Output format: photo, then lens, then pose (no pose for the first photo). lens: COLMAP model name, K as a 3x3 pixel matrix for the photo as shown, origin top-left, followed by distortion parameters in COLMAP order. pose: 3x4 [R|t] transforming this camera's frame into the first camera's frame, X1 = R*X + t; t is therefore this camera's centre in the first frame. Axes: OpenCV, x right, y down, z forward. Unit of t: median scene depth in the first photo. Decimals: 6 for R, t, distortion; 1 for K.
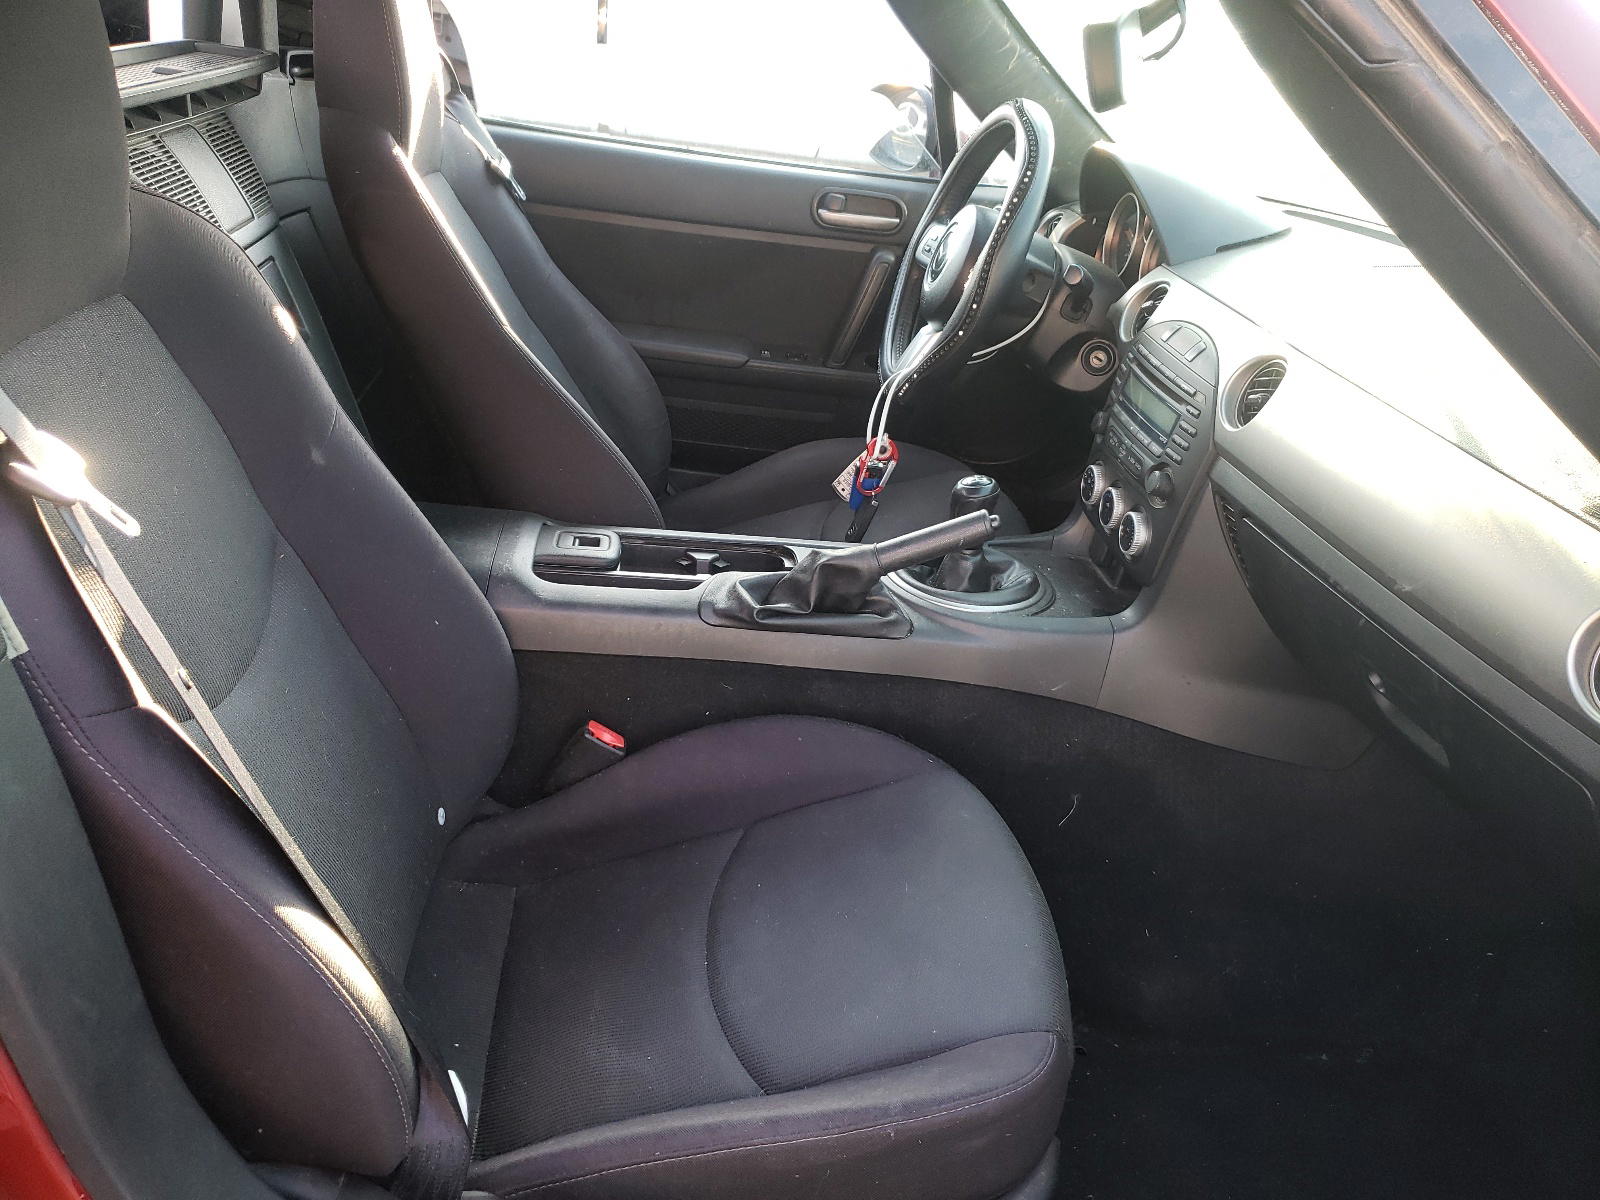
lens RADIAL K [[1266.6, 0, 800.0], [0, 1266.6, 600.0], [0, 0, 1]] dist [0.244487, -0.328861]
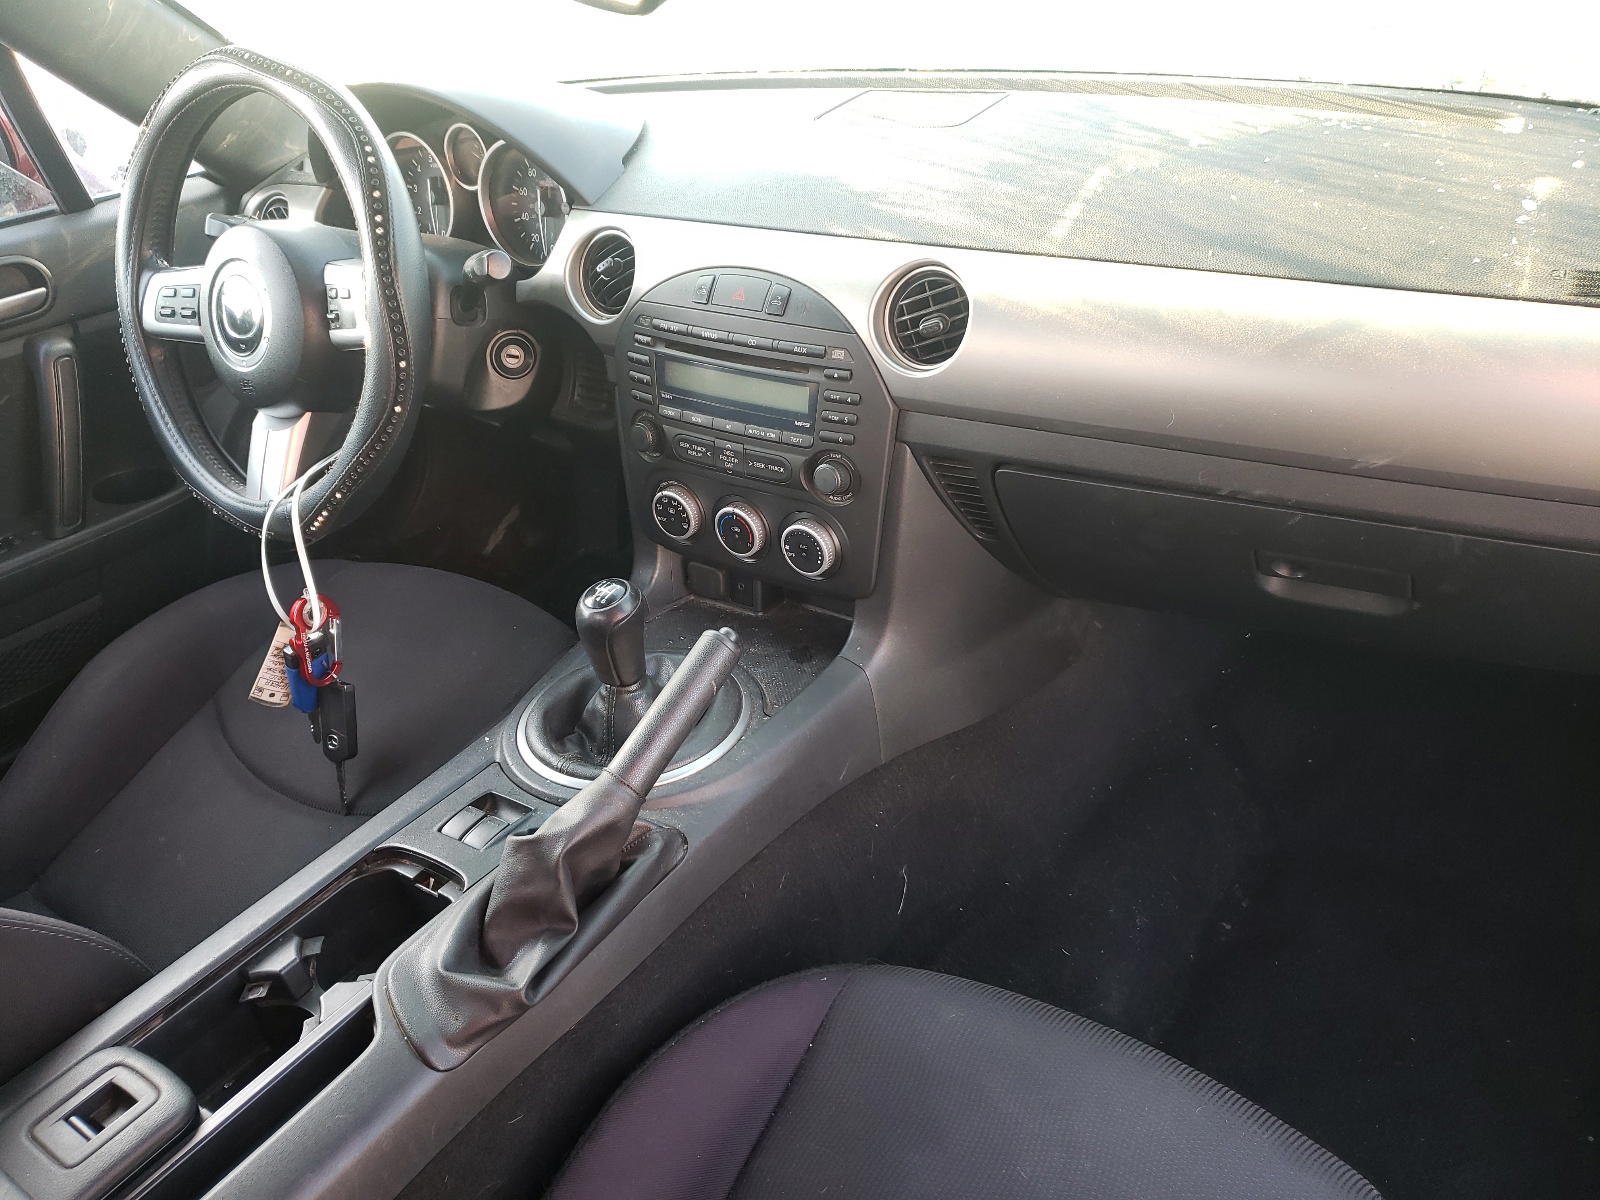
lens RADIAL K [[1266.6, 0, 800.0], [0, 1266.6, 600.0], [0, 0, 1]] dist [0.244487, -0.328861]
pose [[0.650279, -0.528578, 0.545658, -0.163500], [0.481154, 0.842394, 0.242619, -0.204928], [-0.587902, 0.104776, 0.802118, 0.400421]]
